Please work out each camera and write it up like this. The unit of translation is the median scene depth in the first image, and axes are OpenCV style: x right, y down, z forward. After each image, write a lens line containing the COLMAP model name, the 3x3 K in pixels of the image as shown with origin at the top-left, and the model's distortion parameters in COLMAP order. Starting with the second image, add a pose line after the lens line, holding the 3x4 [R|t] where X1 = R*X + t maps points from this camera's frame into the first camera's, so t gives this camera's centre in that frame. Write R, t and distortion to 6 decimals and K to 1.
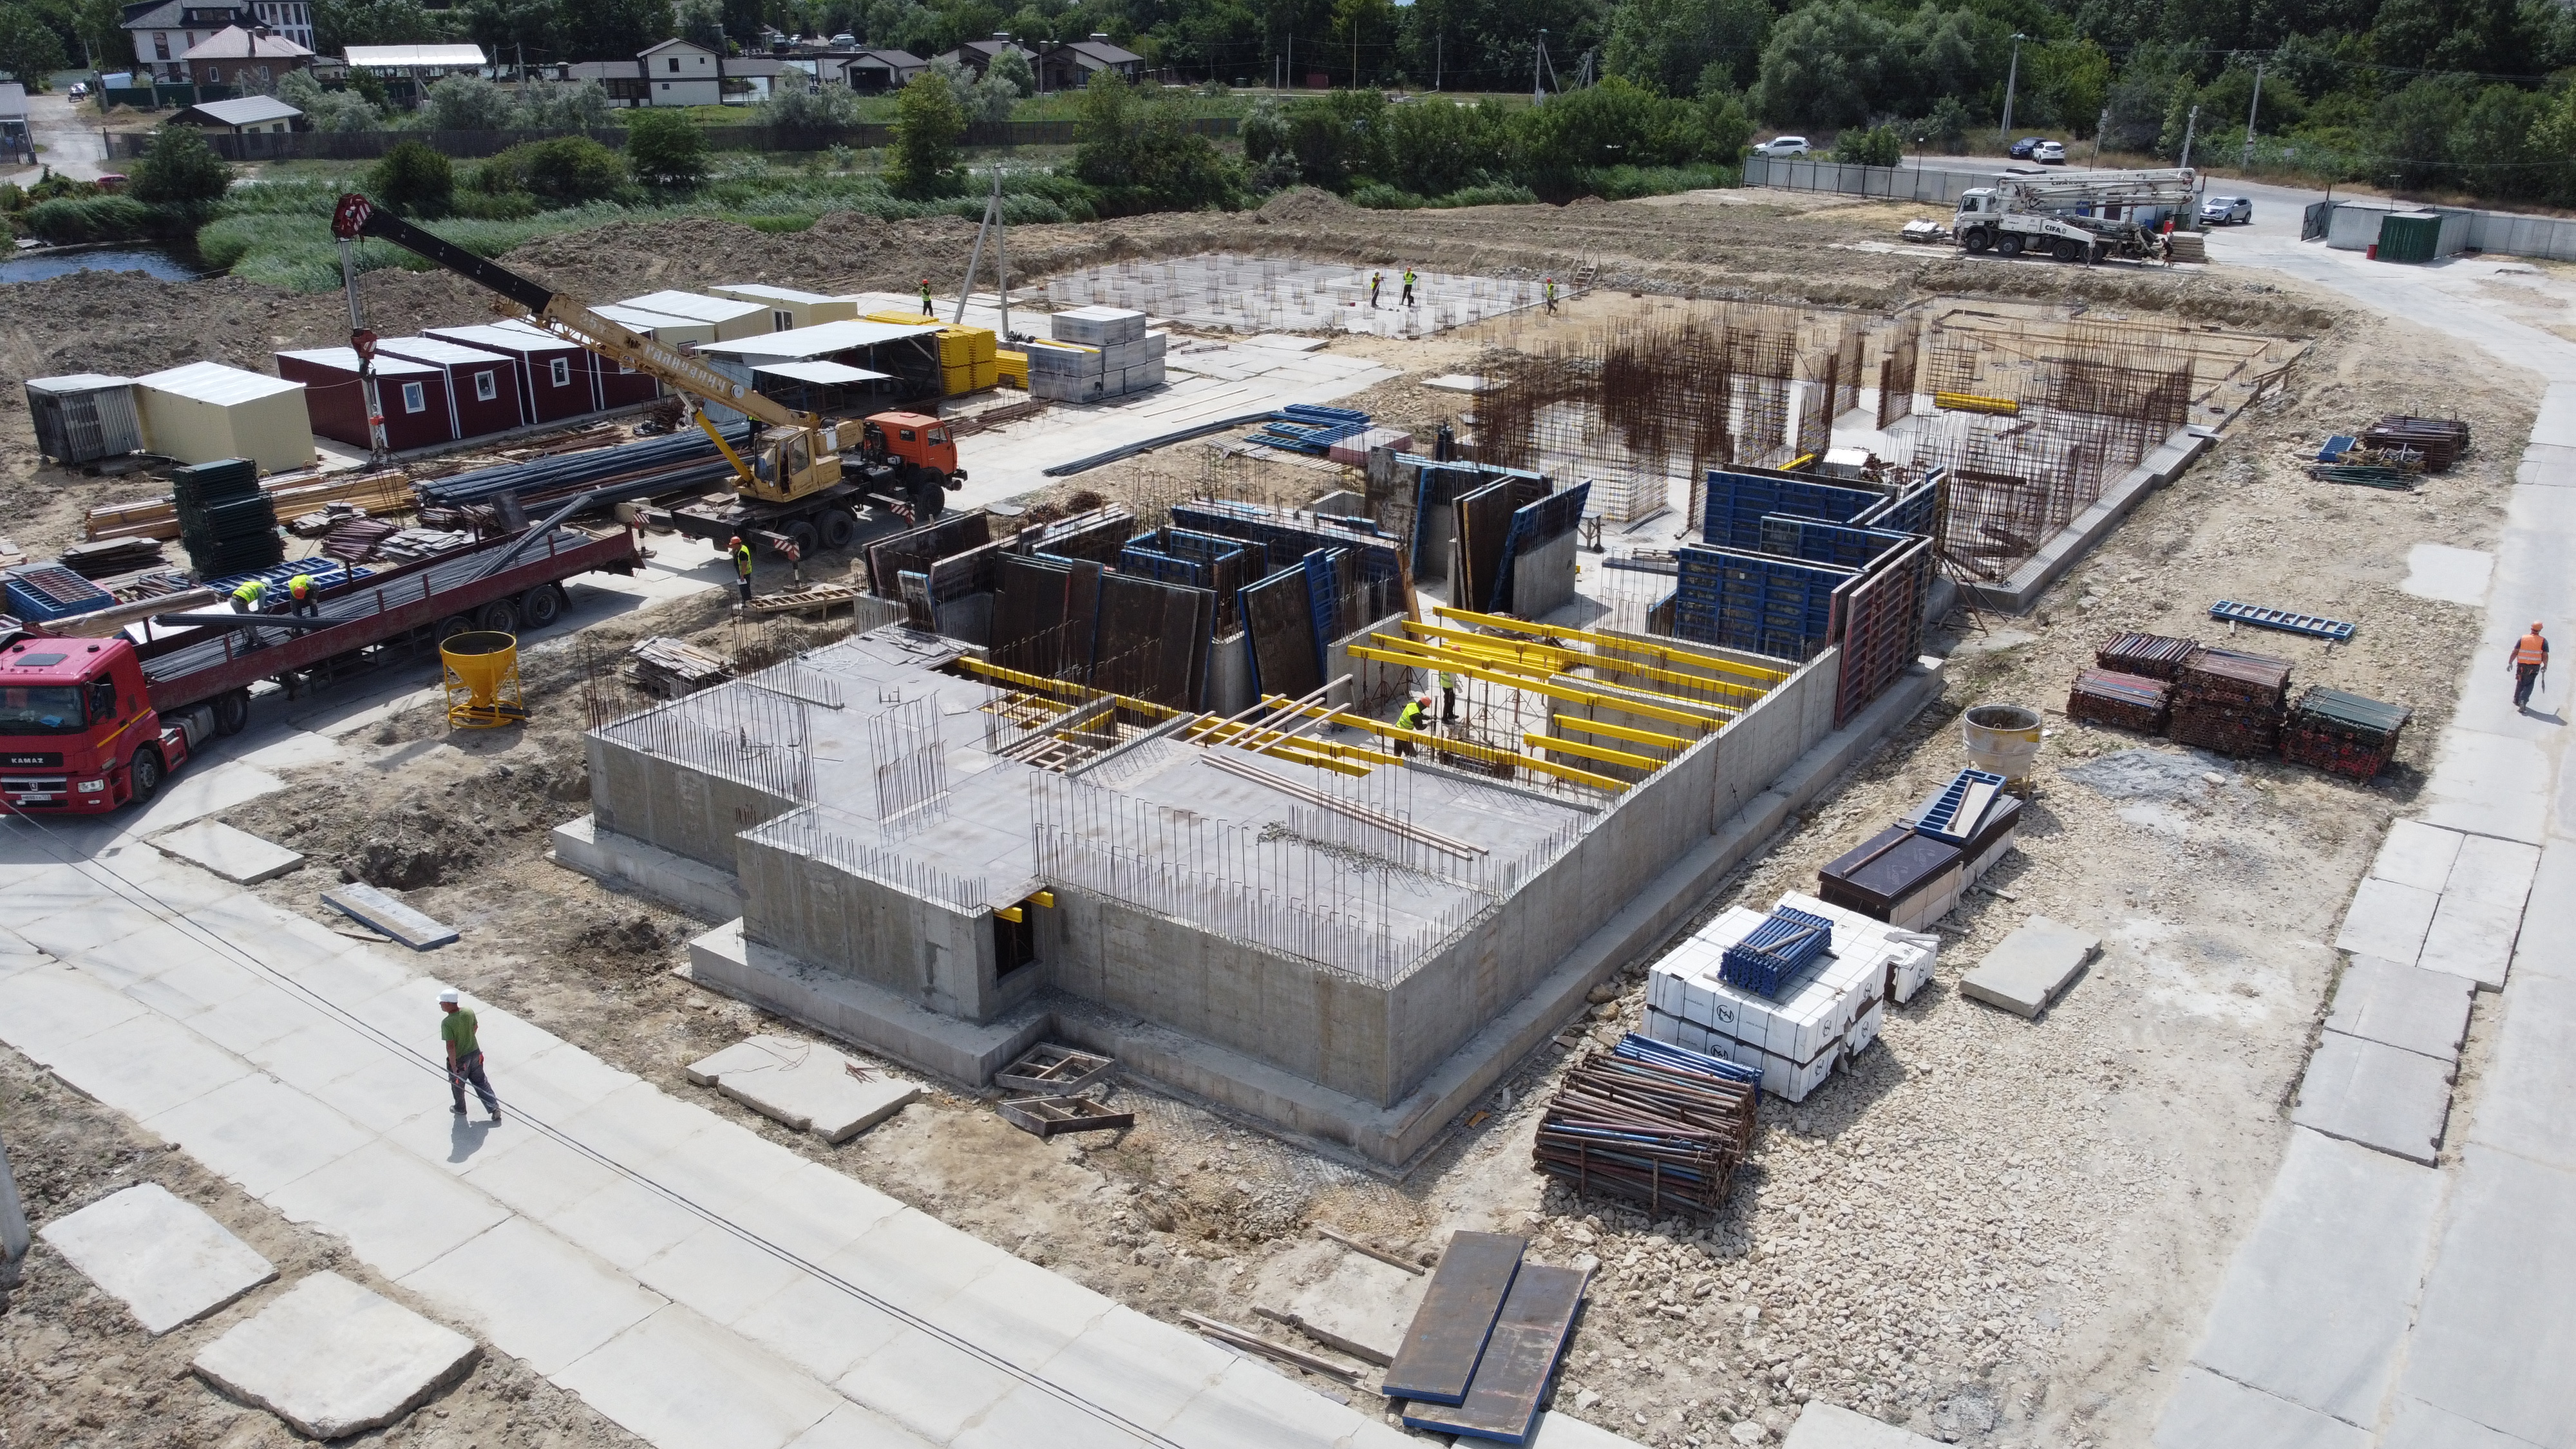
lens RADIAL K [[1938.5, 0, 1284.8], [0, 1938.5, 729.4], [0, 0, 1]] dist [0.002044, -0.002606]
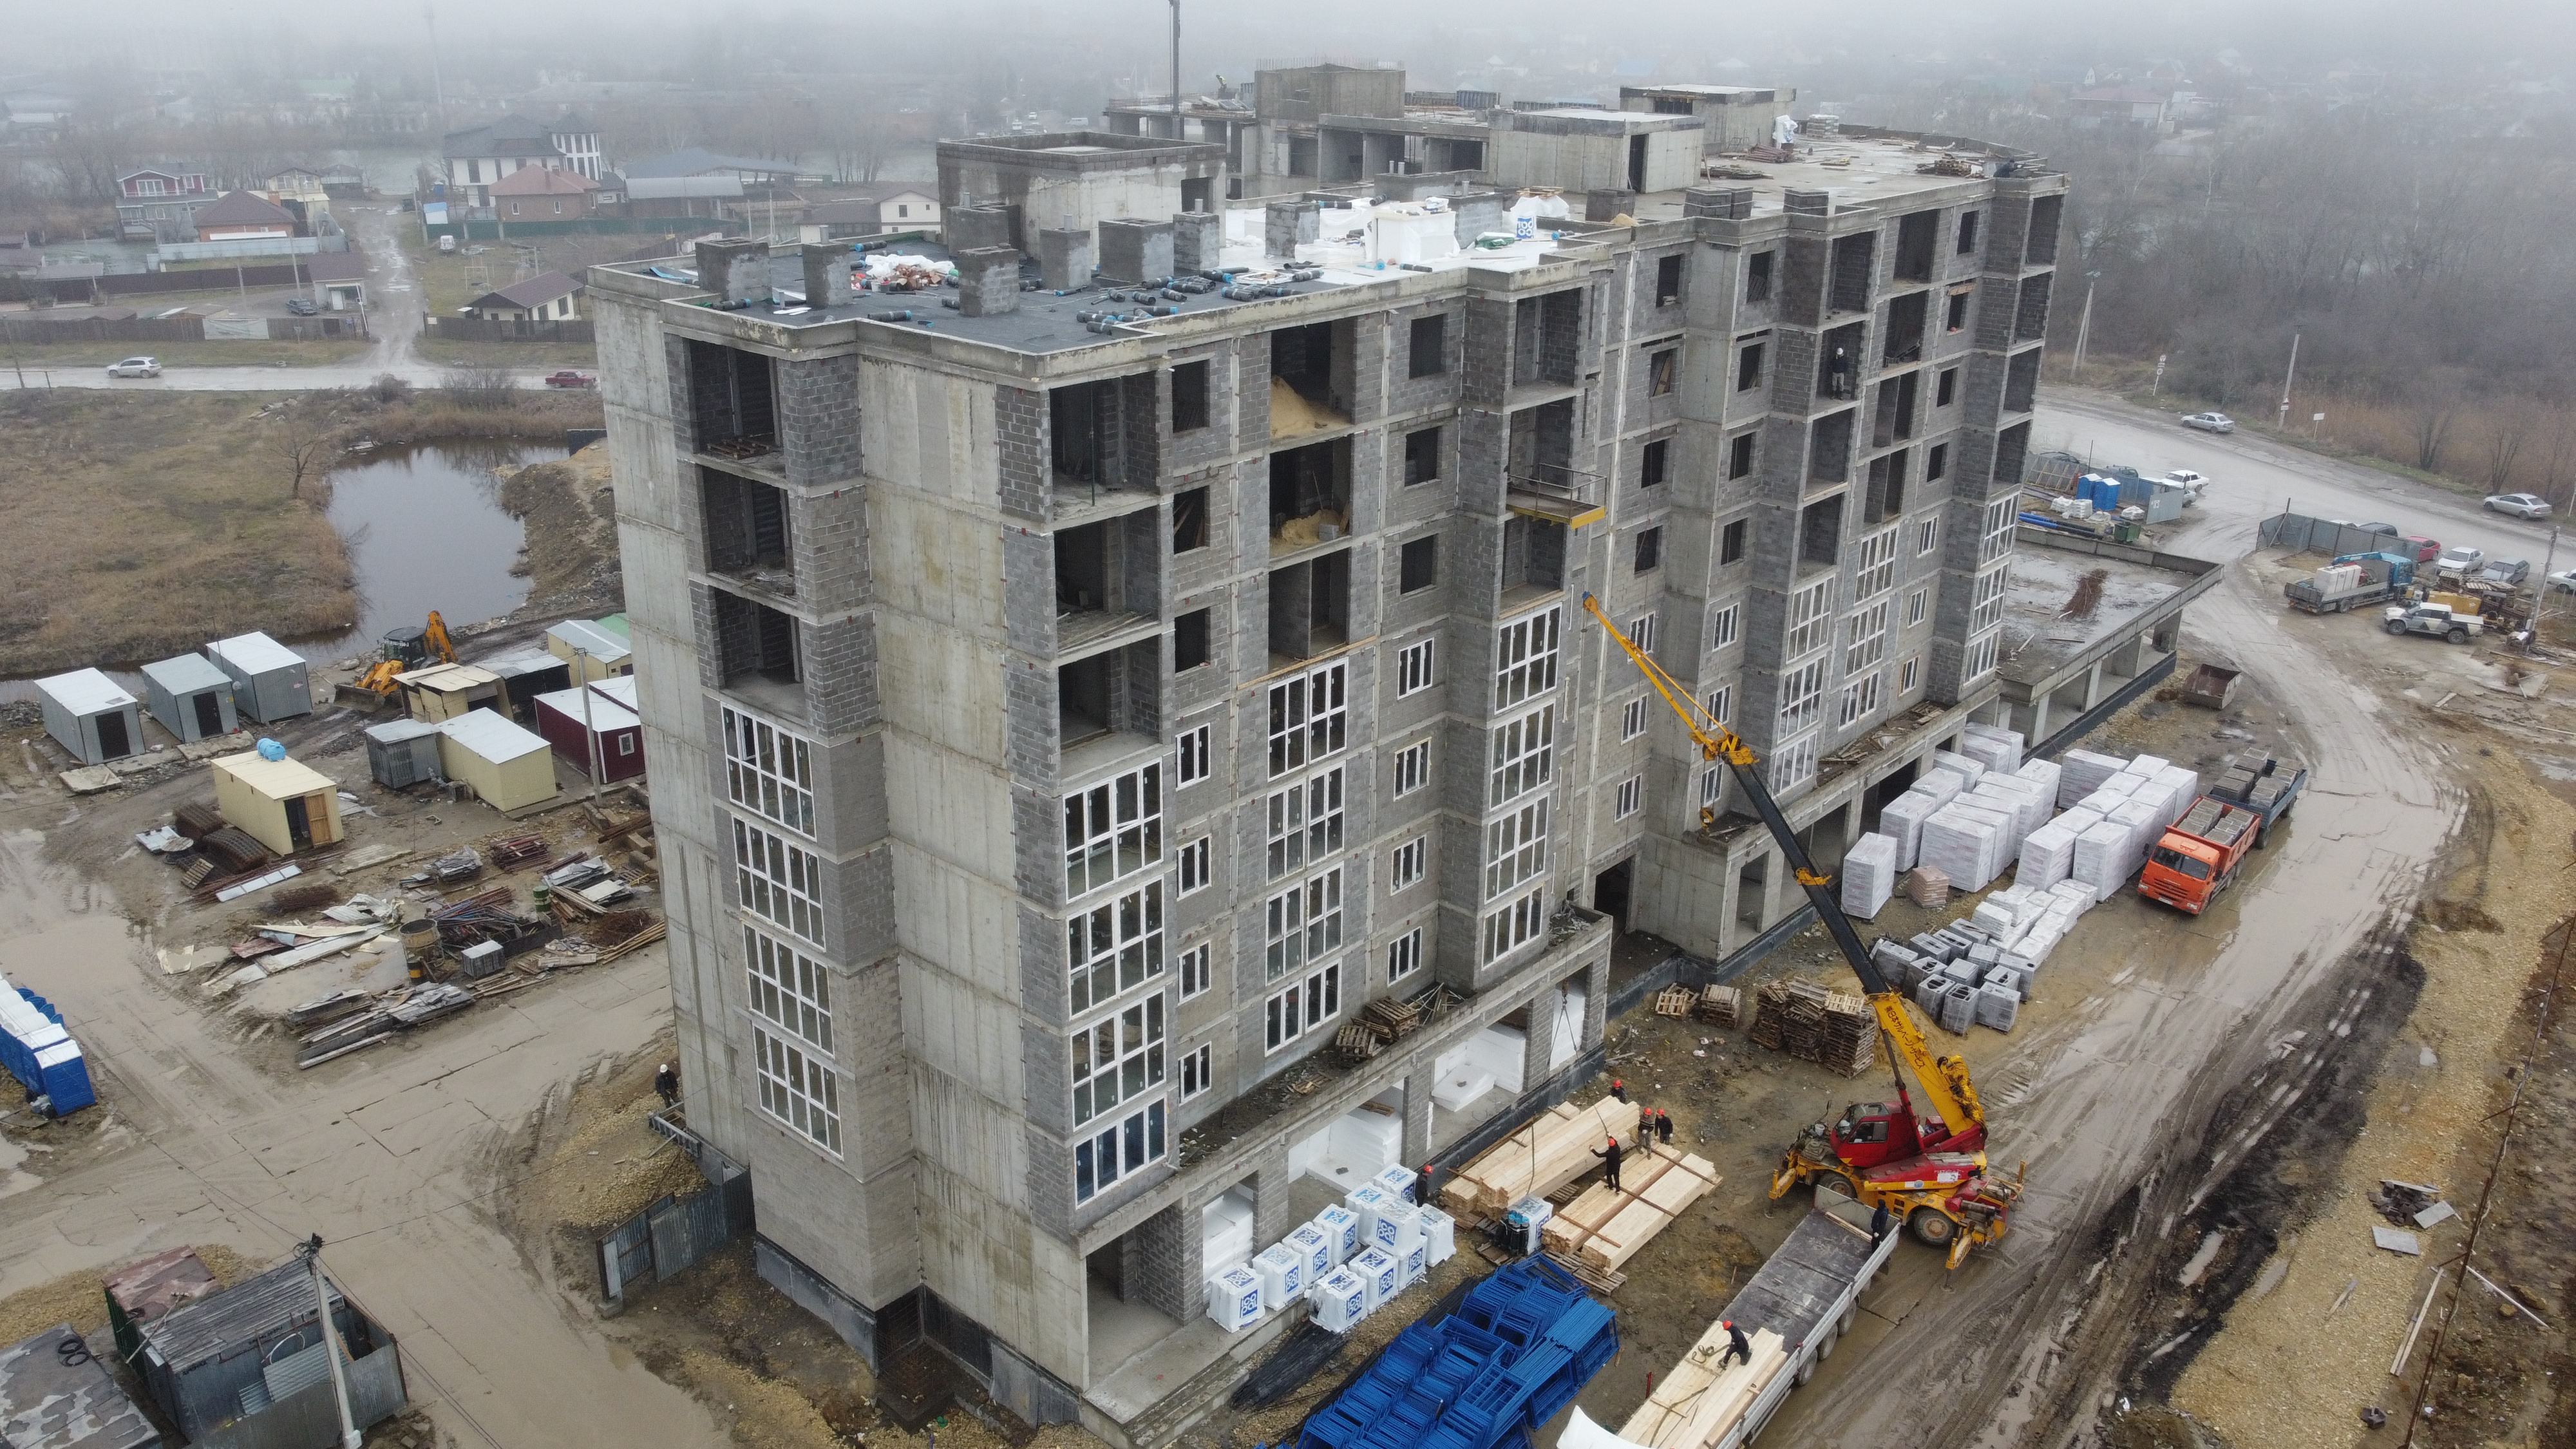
lens RADIAL K [[1938.5, 0, 1290.9], [0, 1938.5, 721.4], [0, 0, 1]] dist [0.002044, -0.002606]
pose [[0.992206, 0.058028, -0.110271, 0.171207], [-0.058158, 0.998305, 0.002048, -0.214146], [0.110203, 0.004381, 0.993899, -0.320512]]
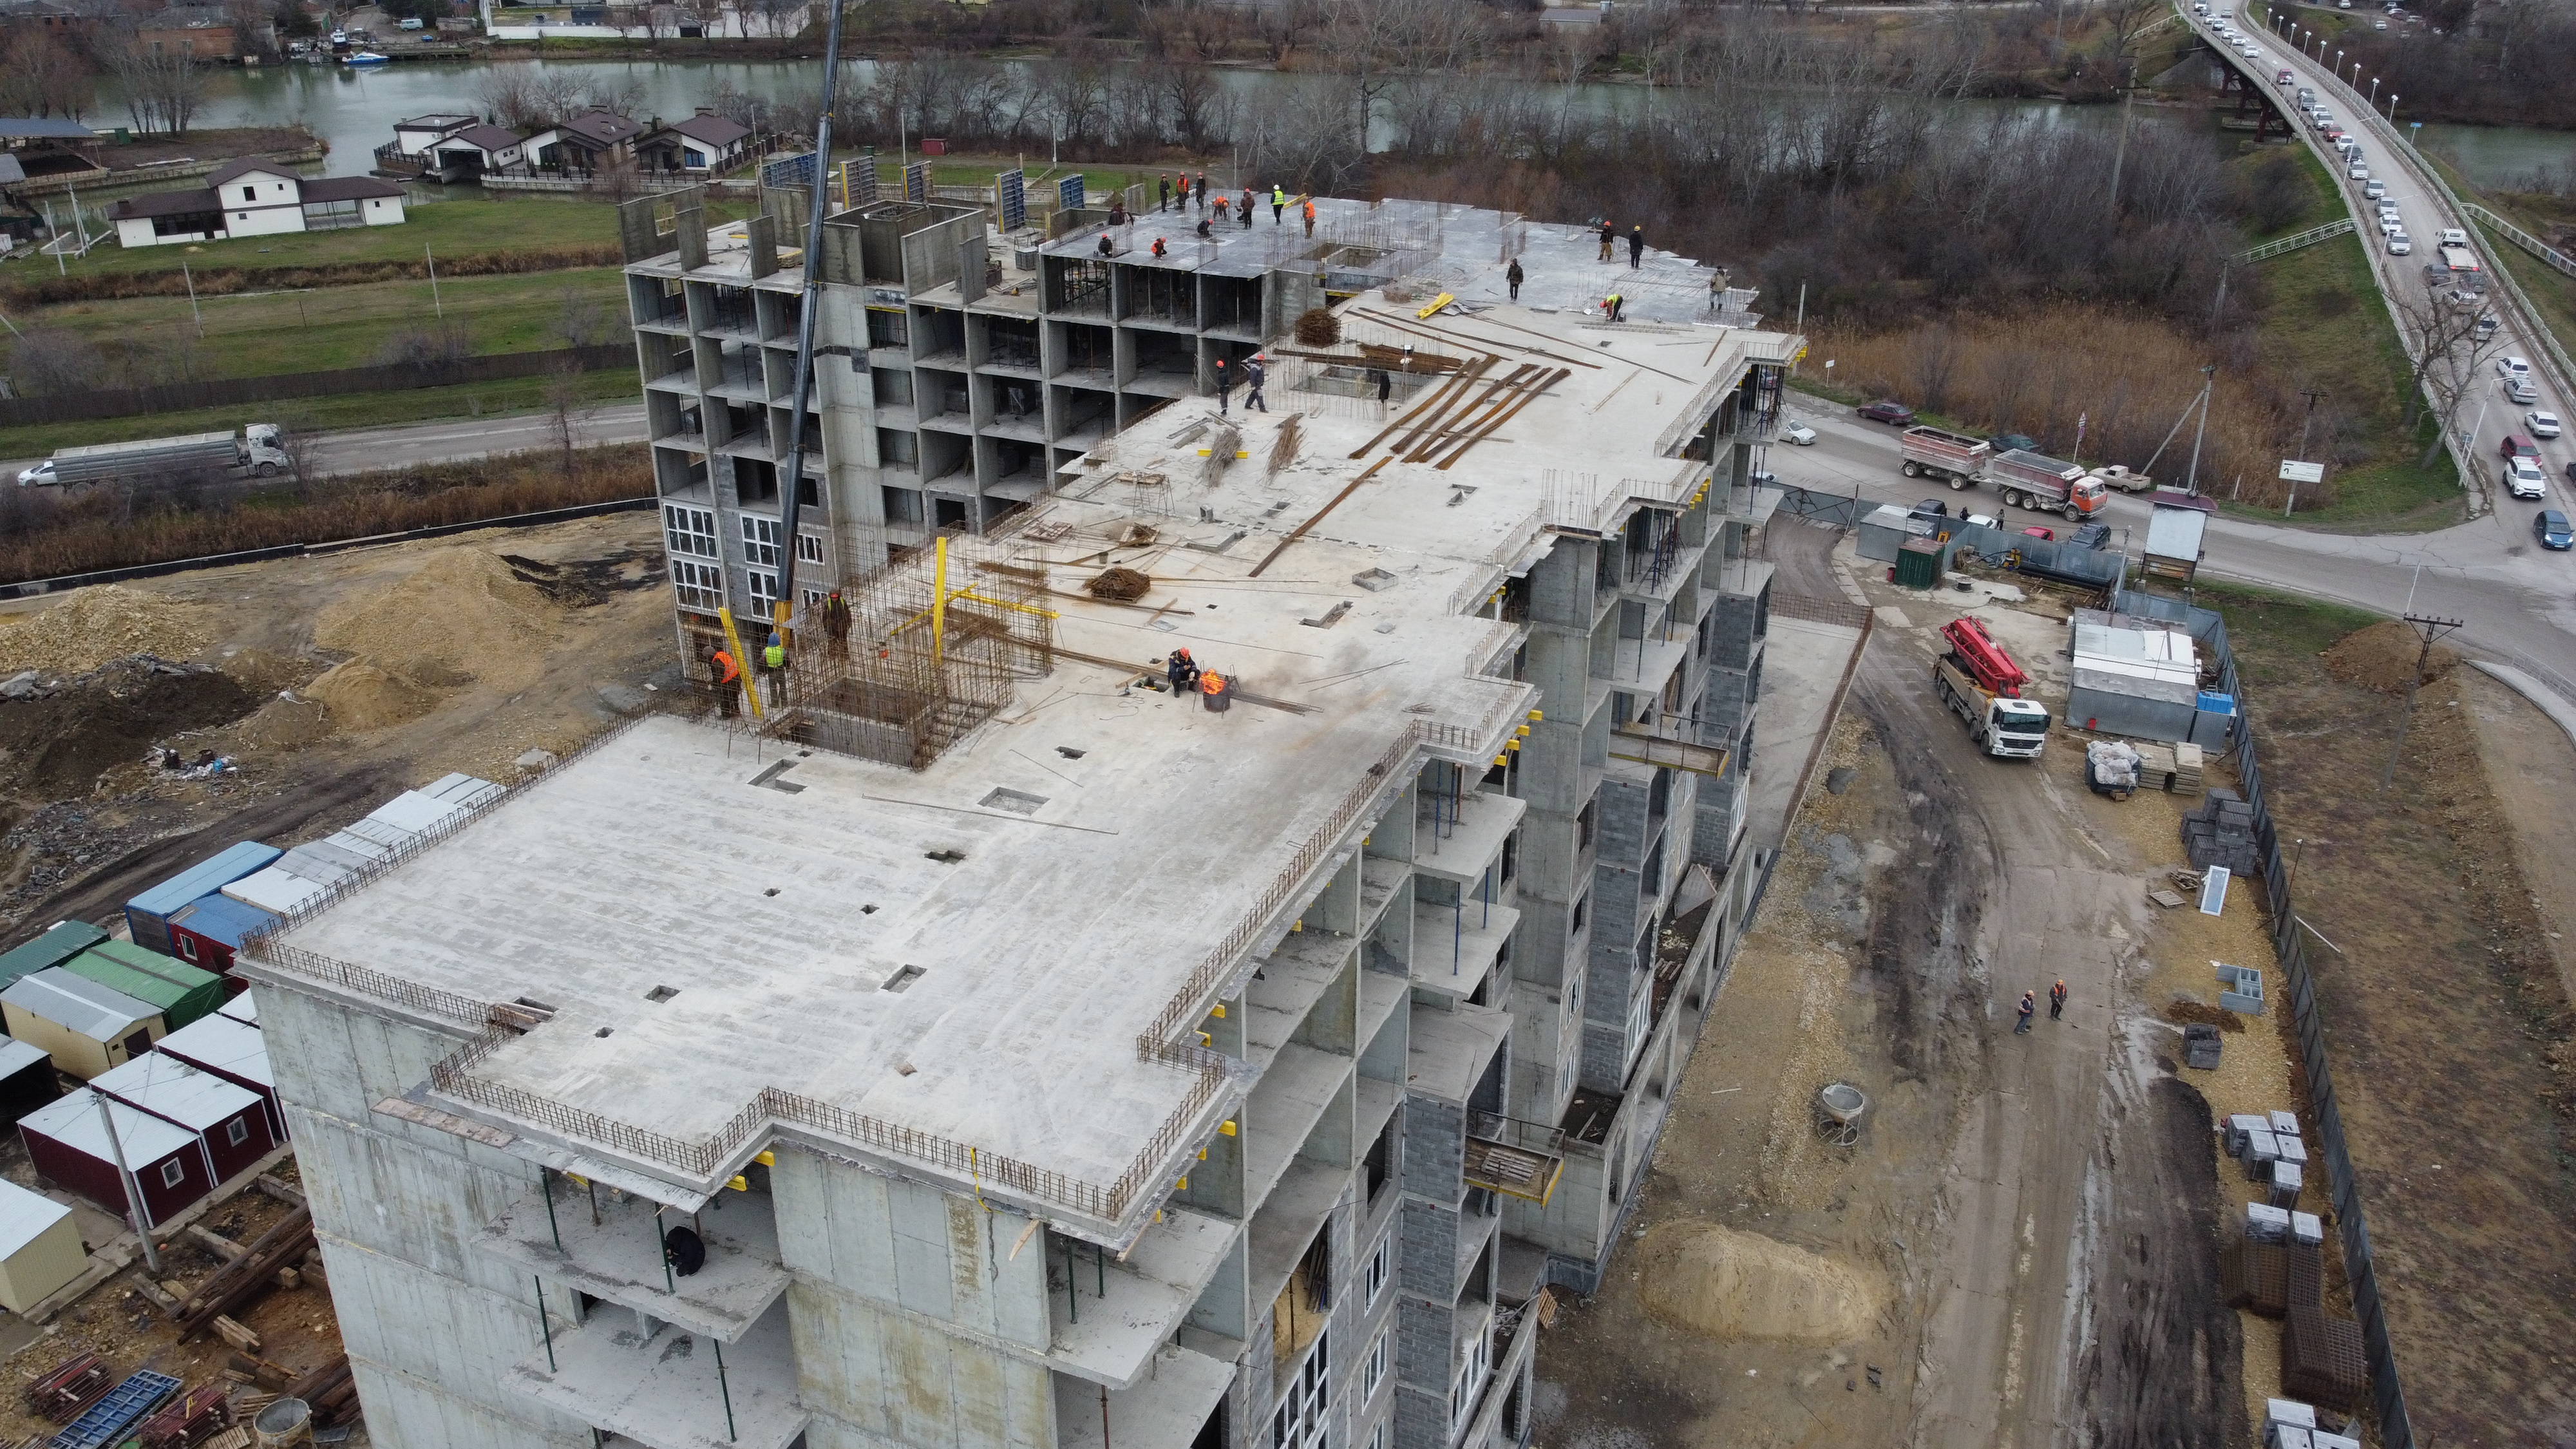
lens RADIAL K [[1938.5, 0, 1281.0], [0, 1938.5, 719.8], [0, 0, 1]] dist [0.002044, -0.002606]
pose [[0.981684, -0.078148, 0.173749, -0.014673], [0.064144, 0.994330, 0.084811, -0.464230], [-0.179392, -0.072113, 0.981131, -0.140379]]
